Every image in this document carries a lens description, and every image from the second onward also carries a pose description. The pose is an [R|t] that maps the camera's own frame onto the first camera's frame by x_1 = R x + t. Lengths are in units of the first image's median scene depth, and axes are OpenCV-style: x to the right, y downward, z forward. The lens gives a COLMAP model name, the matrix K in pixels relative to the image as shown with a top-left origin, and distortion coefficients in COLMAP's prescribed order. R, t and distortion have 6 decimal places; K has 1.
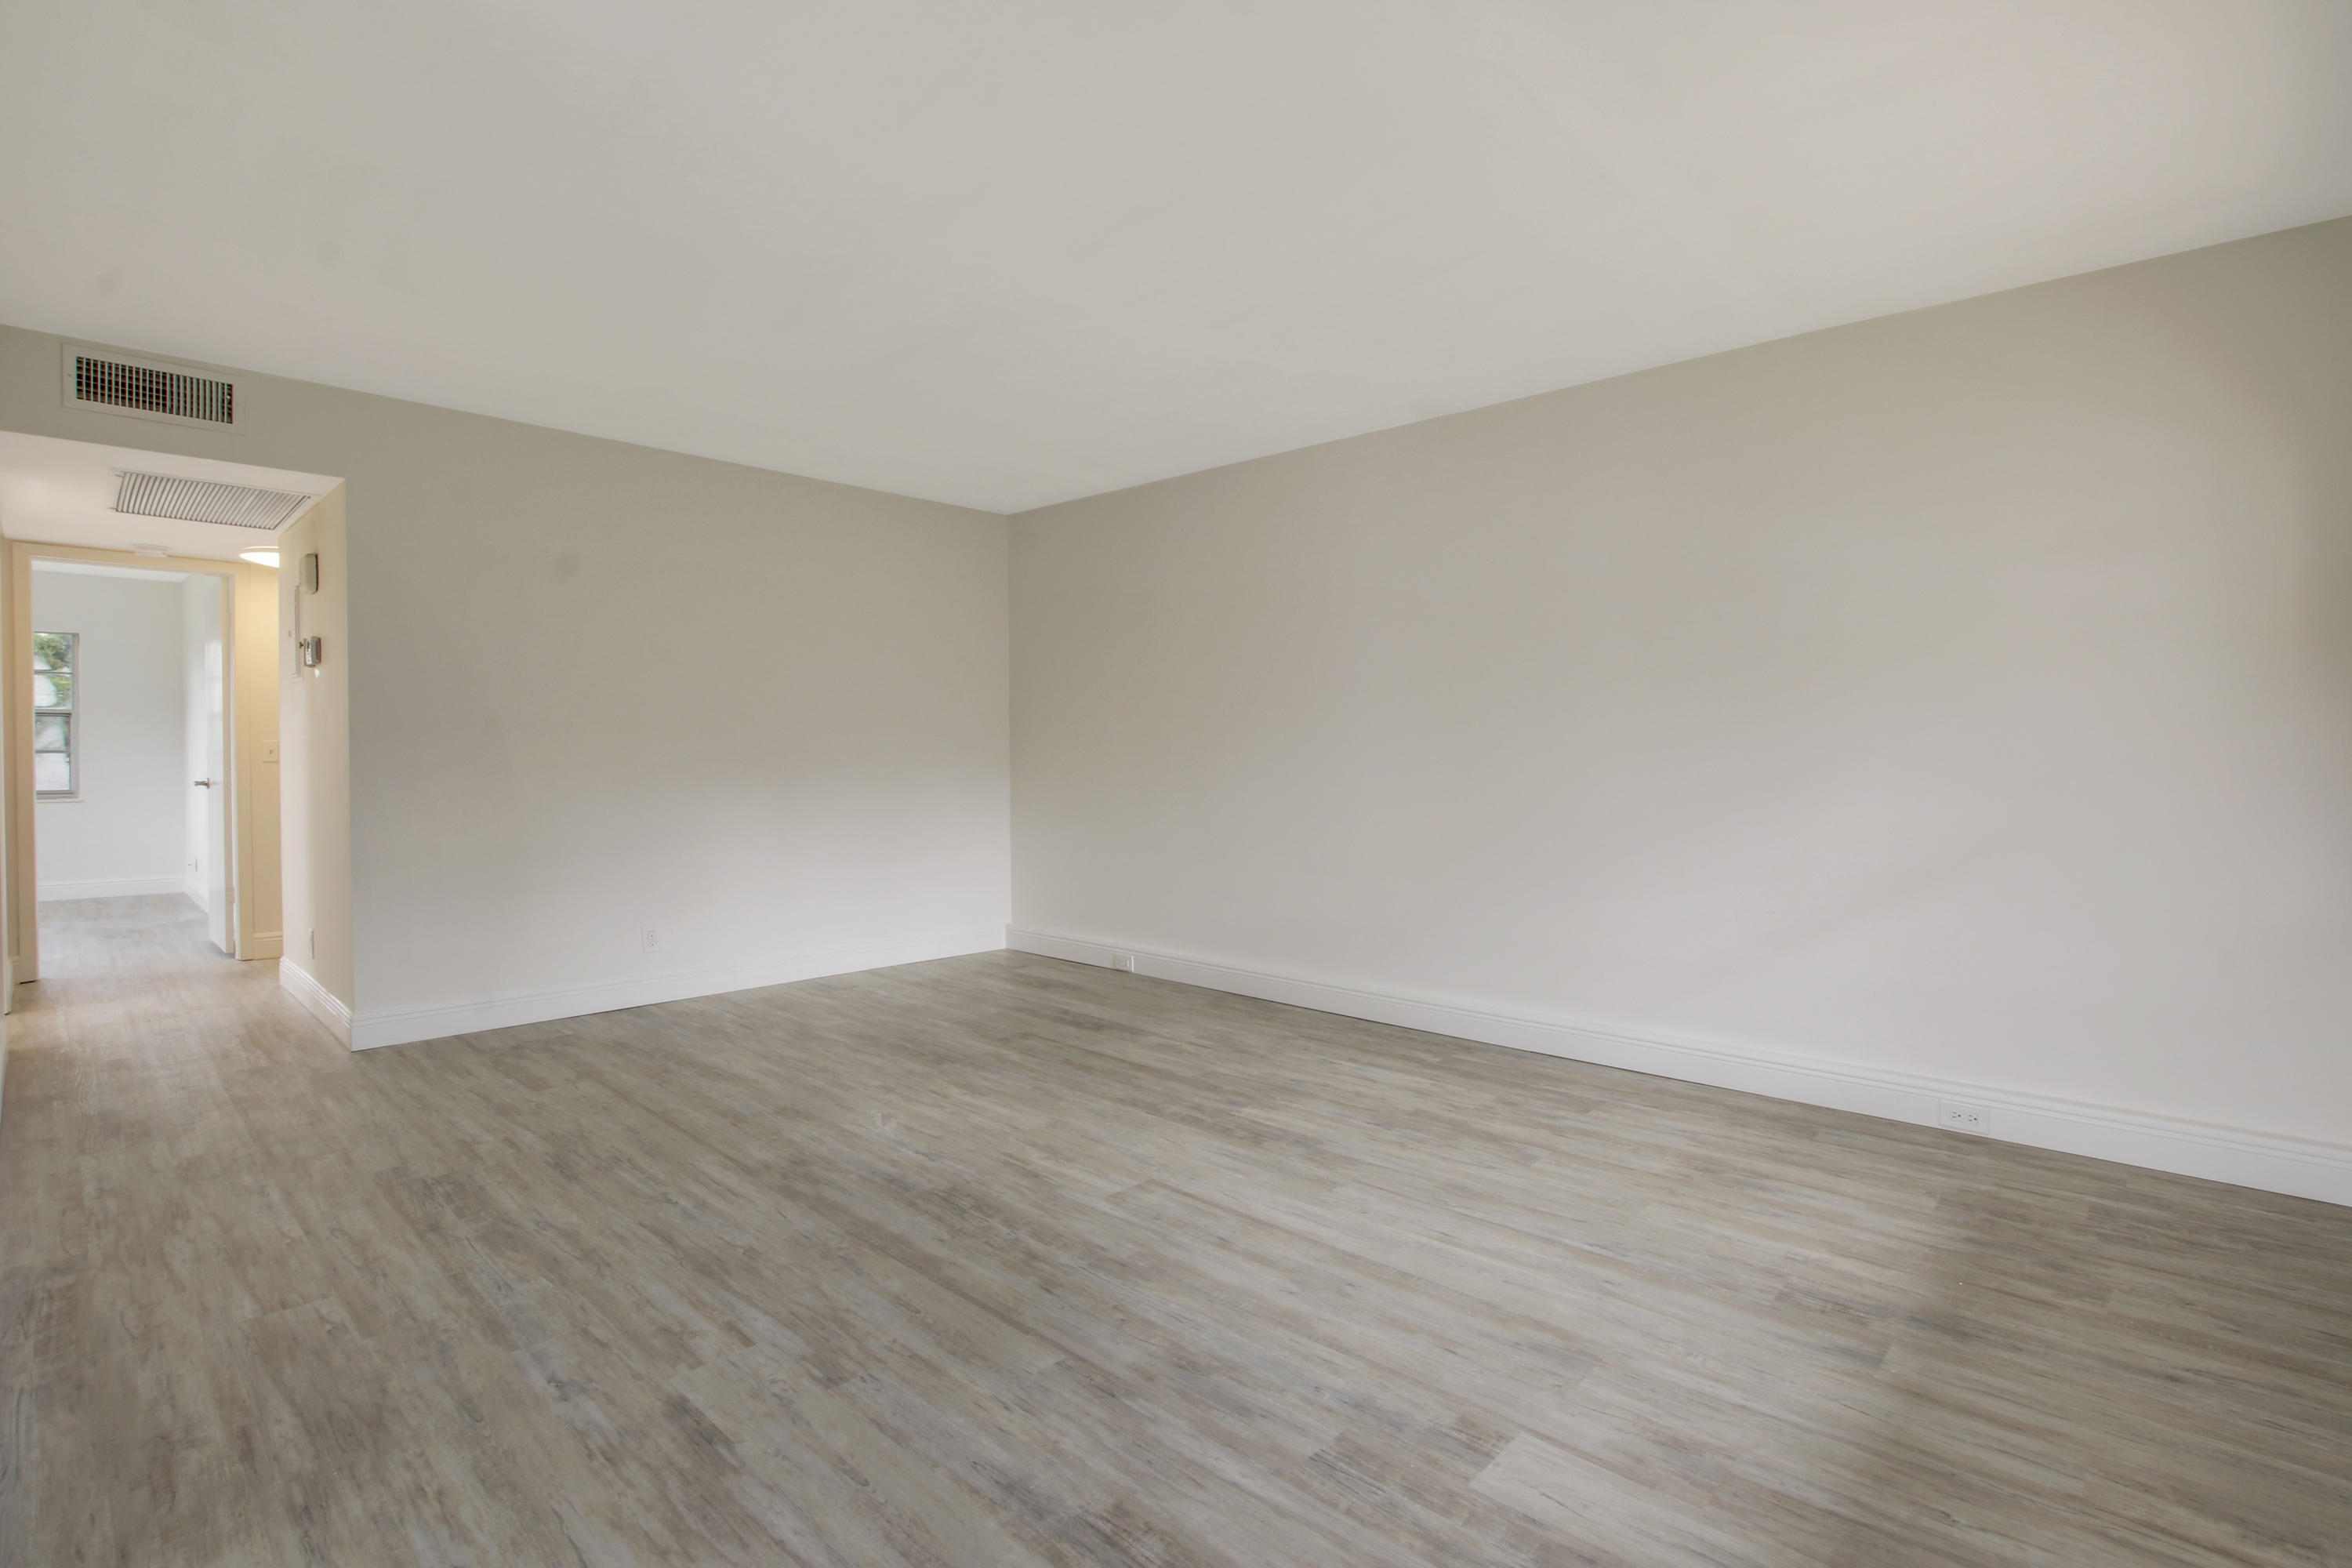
lens RADIAL K [[1099.6, 0, 1185.6], [0, 1099.6, 734.9], [0, 0, 1]] dist [-0.032555, 0.005511]
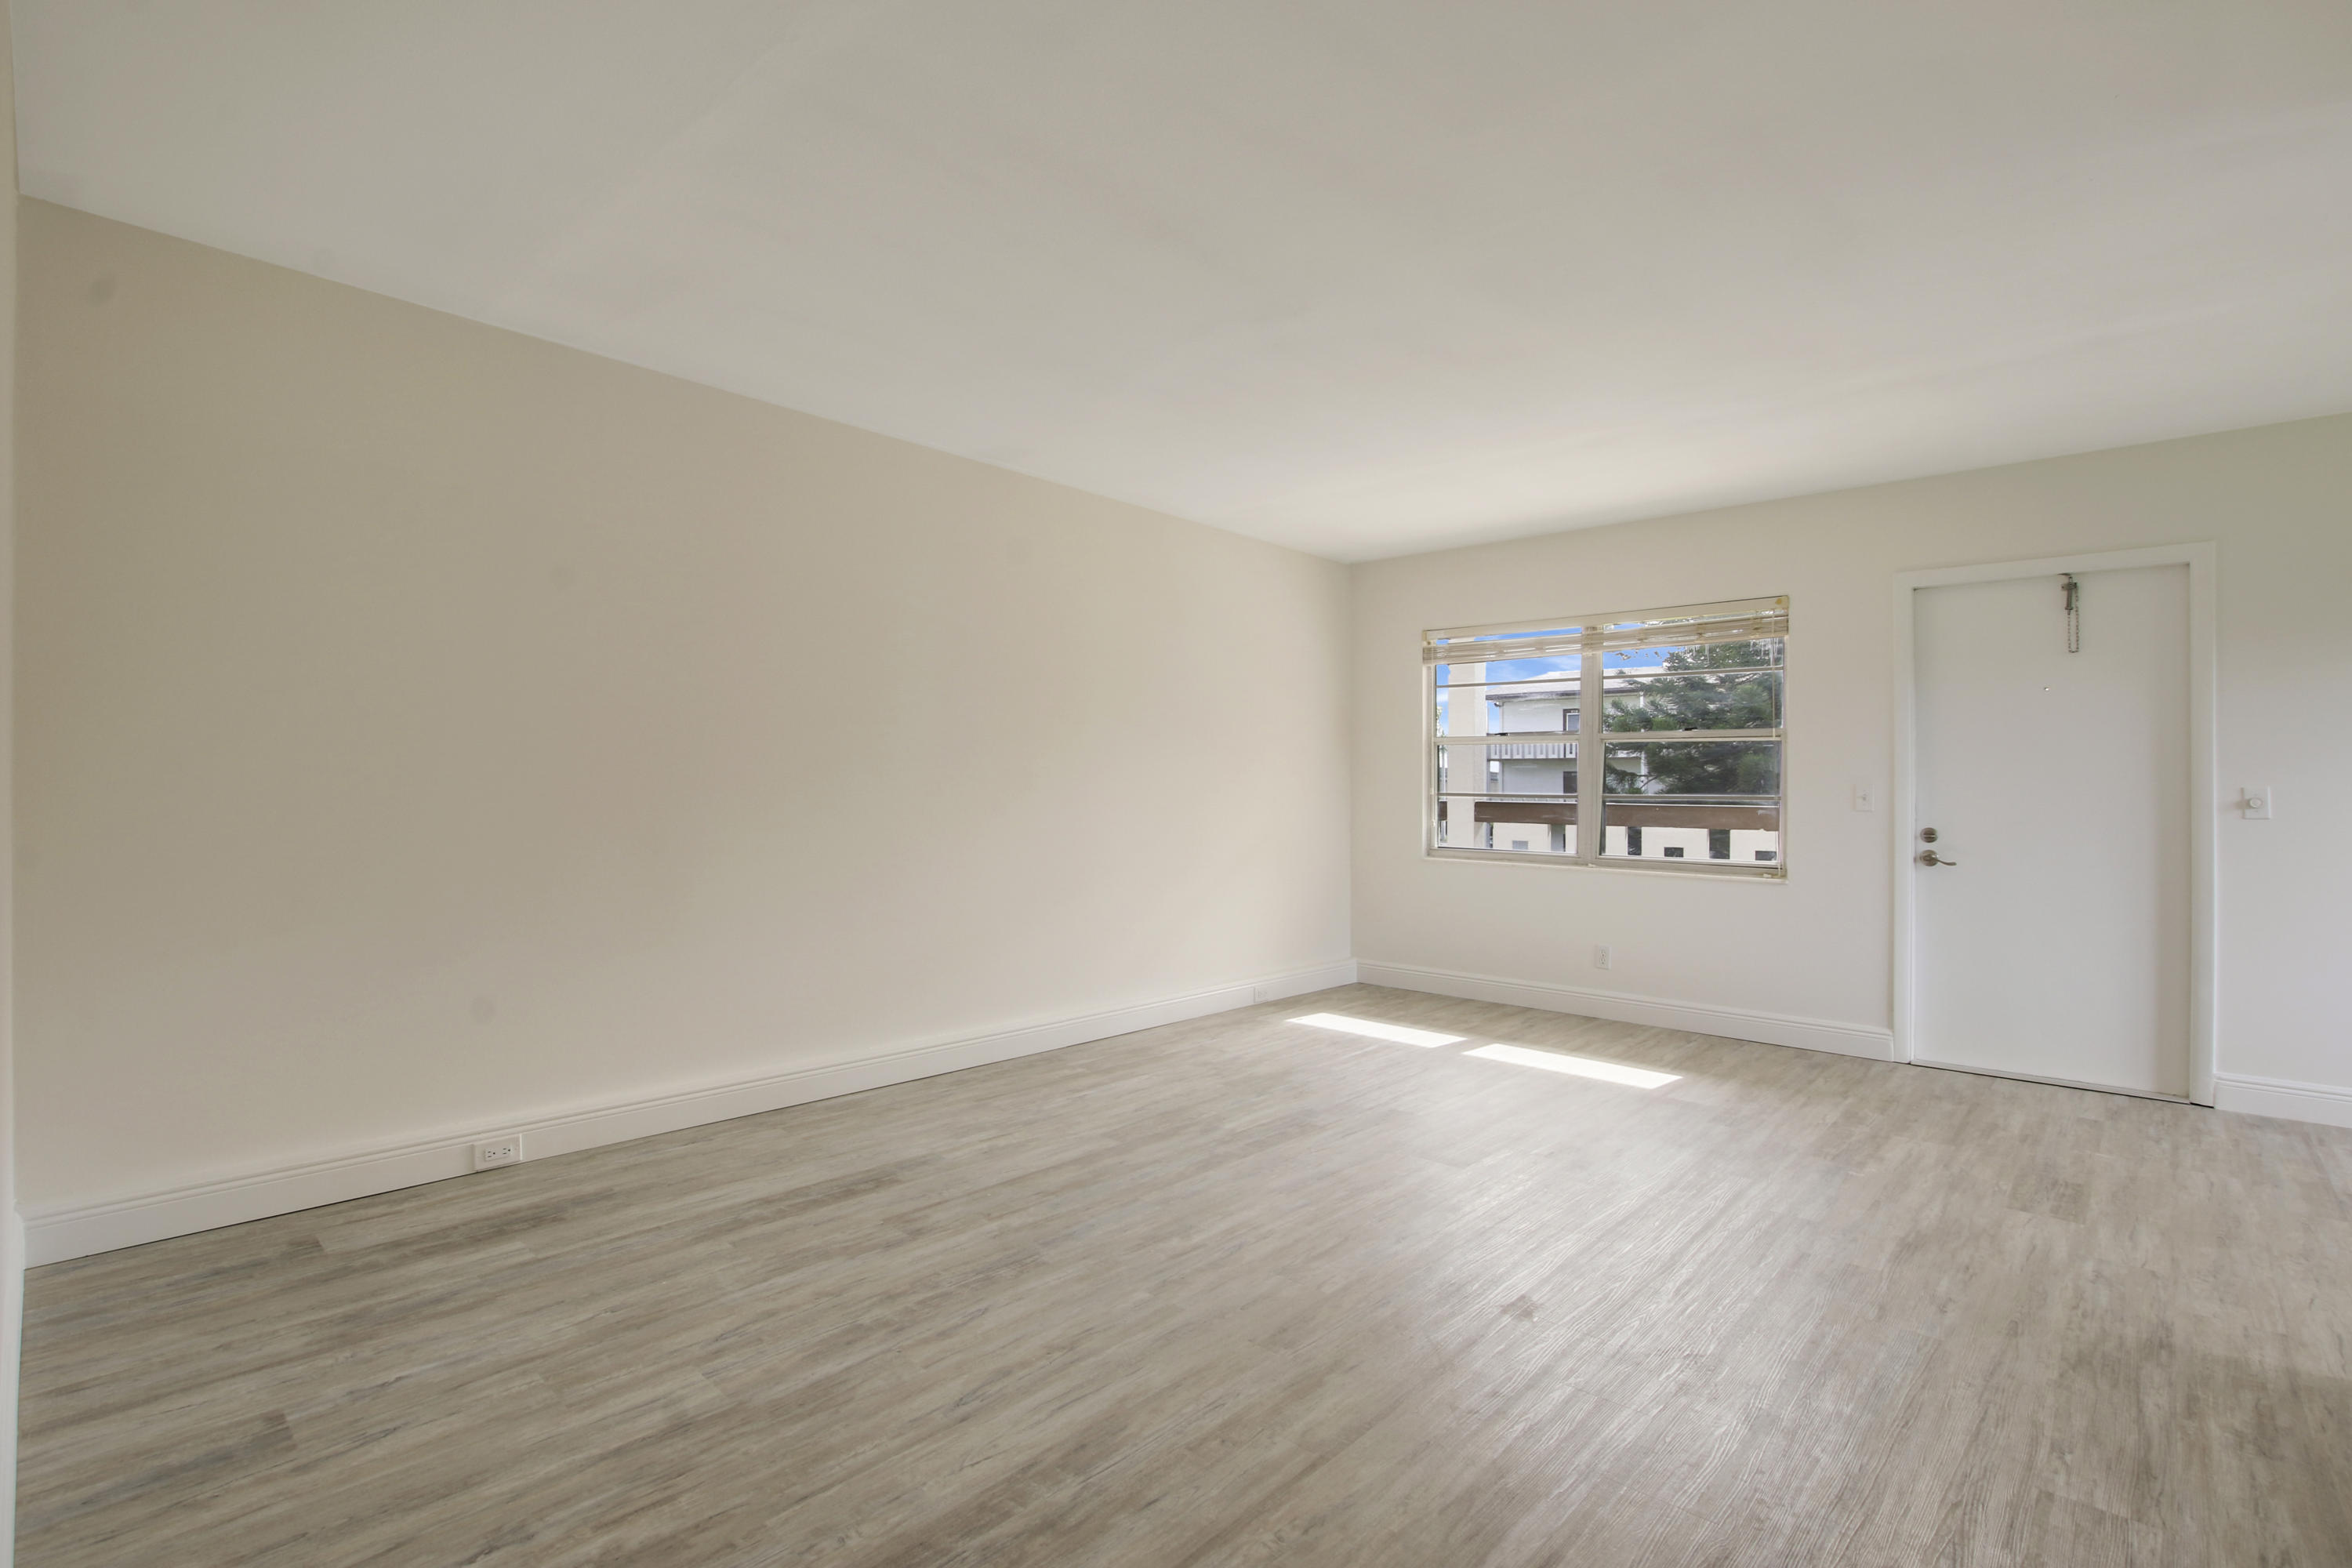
lens RADIAL K [[1099.6, 0, 1188.0], [0, 1099.6, 775.7], [0, 0, 1]] dist [-0.032555, 0.005511]
pose [[-0.017060, 0.012022, 0.999782, -1.320687], [-0.028266, 0.999522, -0.012501, 0.018792], [-0.999455, -0.028473, -0.016712, 1.385639]]
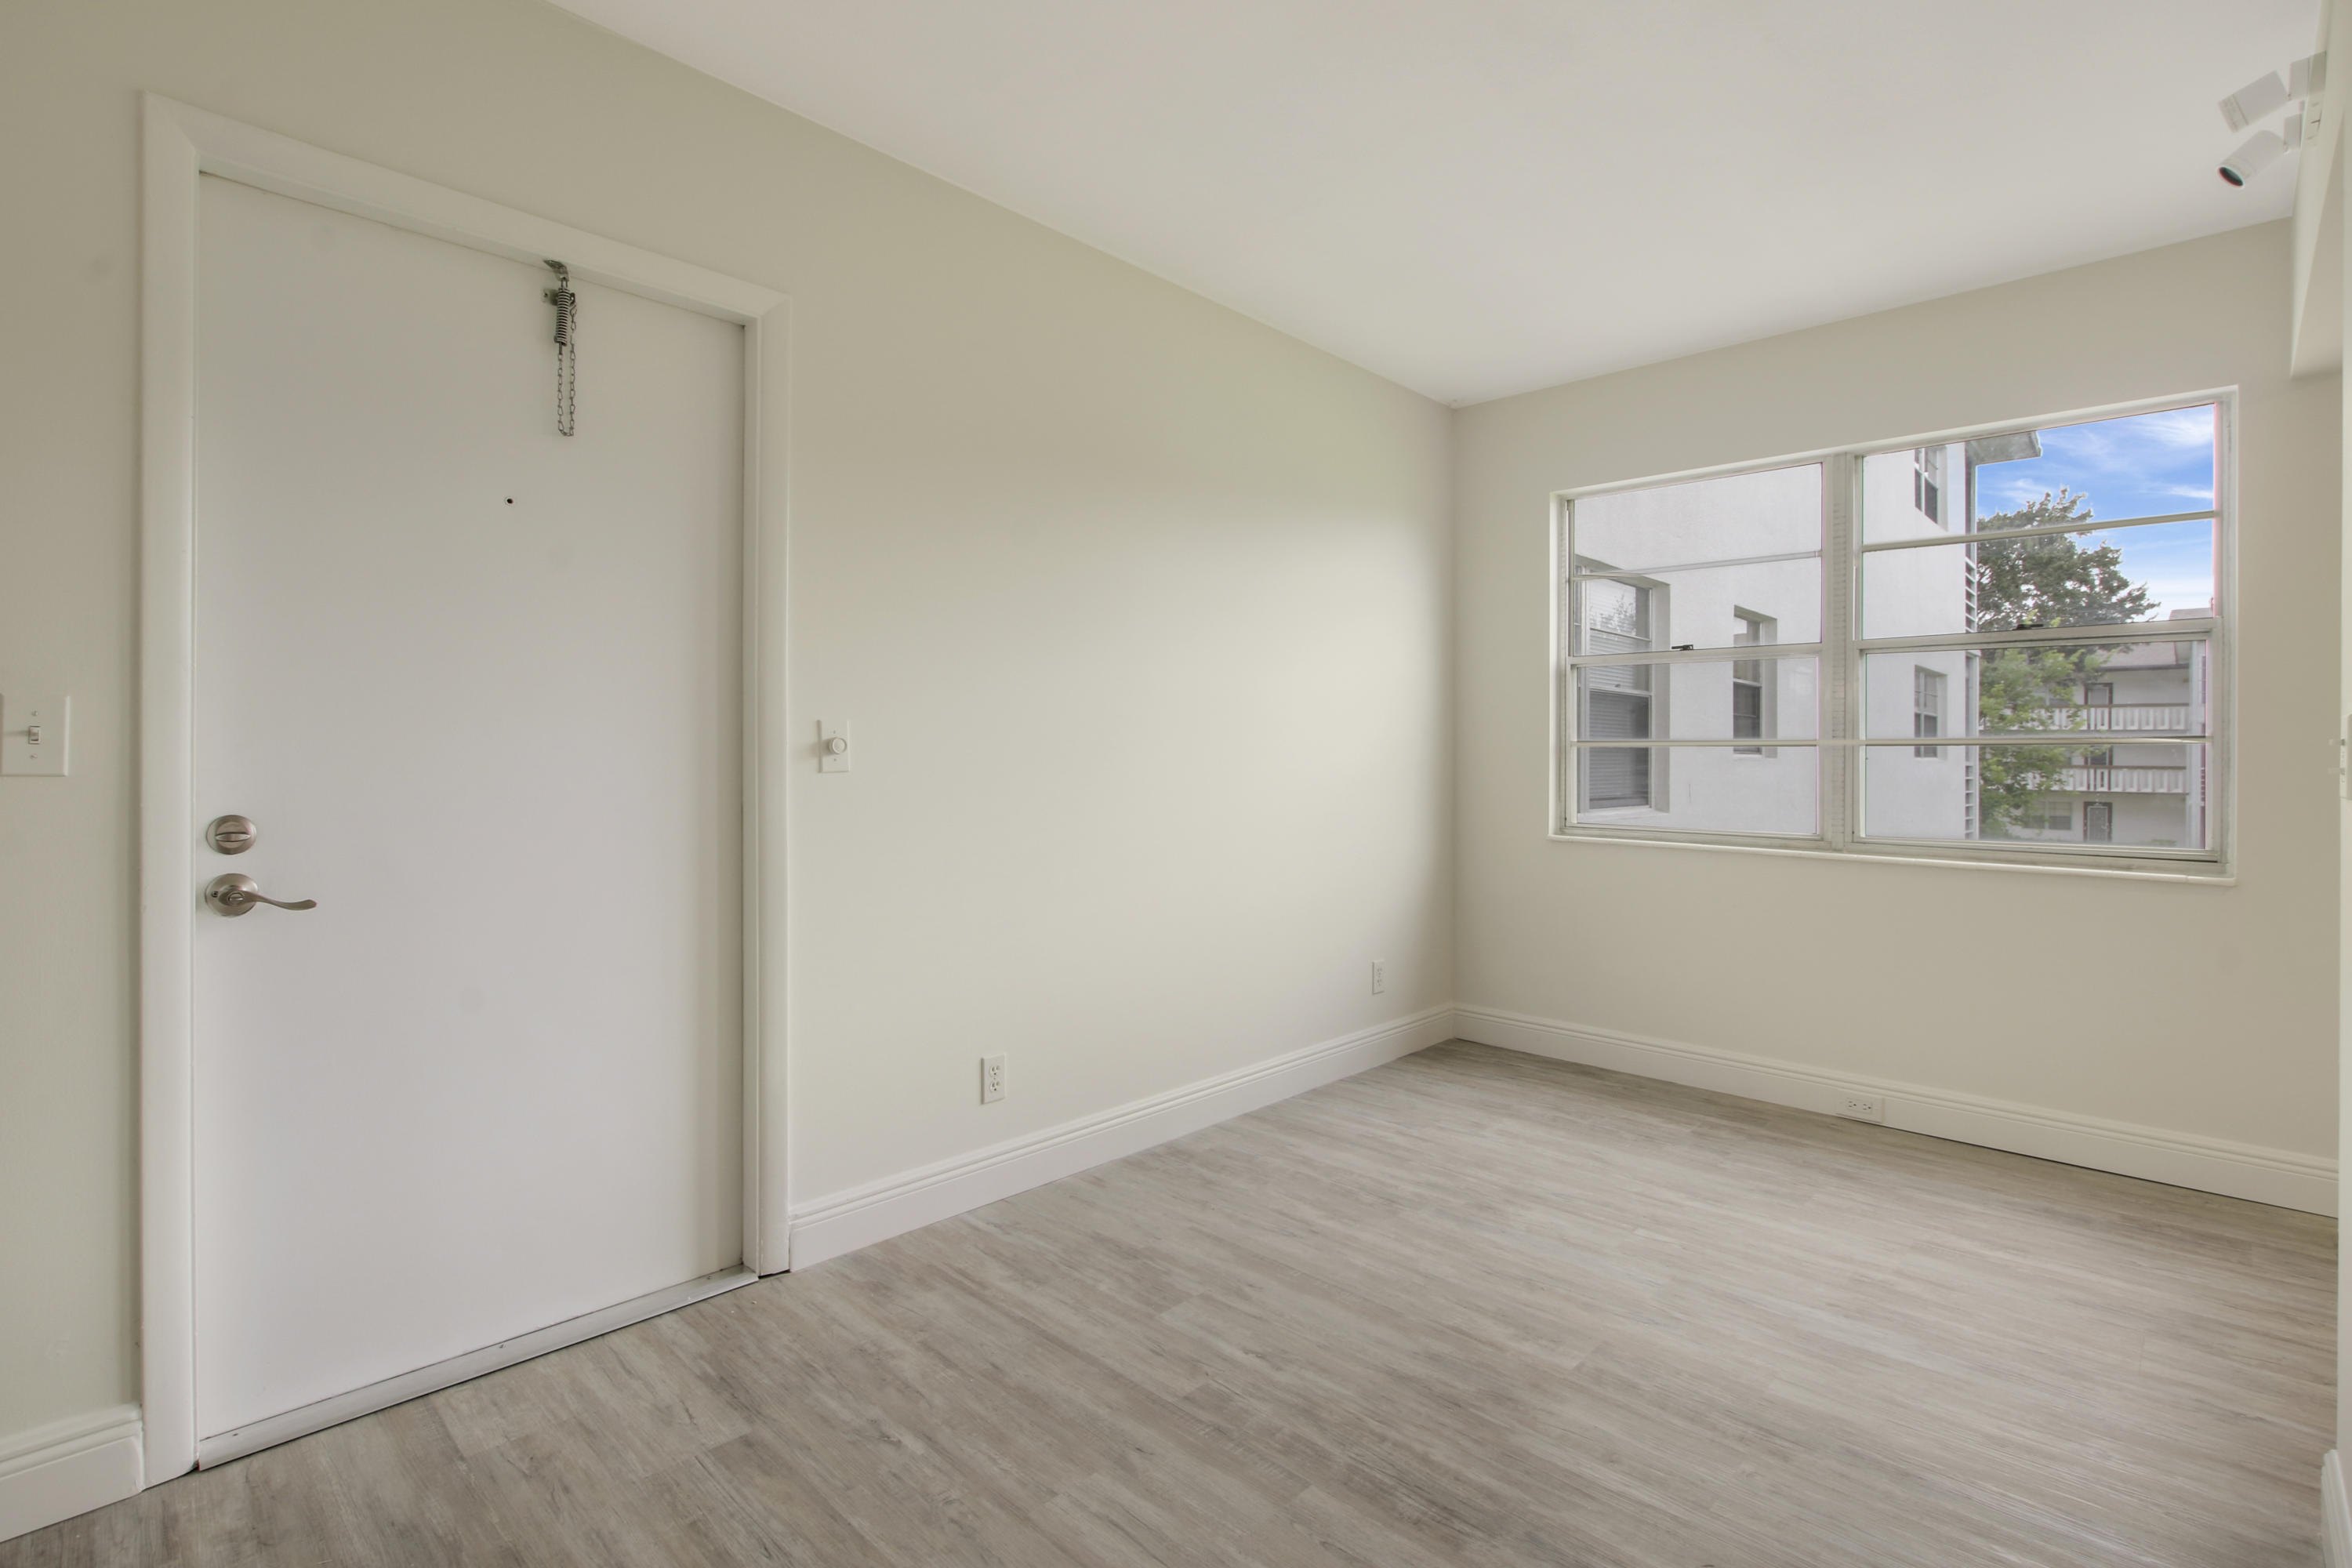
lens RADIAL K [[1099.6, 0, 1171.2], [0, 1099.6, 747.0], [0, 0, 1]] dist [-0.032555, 0.005511]
pose [[-0.999731, -0.011658, 0.020073, -0.183558], [-0.012053, 0.999734, -0.019666, 0.012090], [-0.019838, -0.019903, -0.999605, 0.805482]]
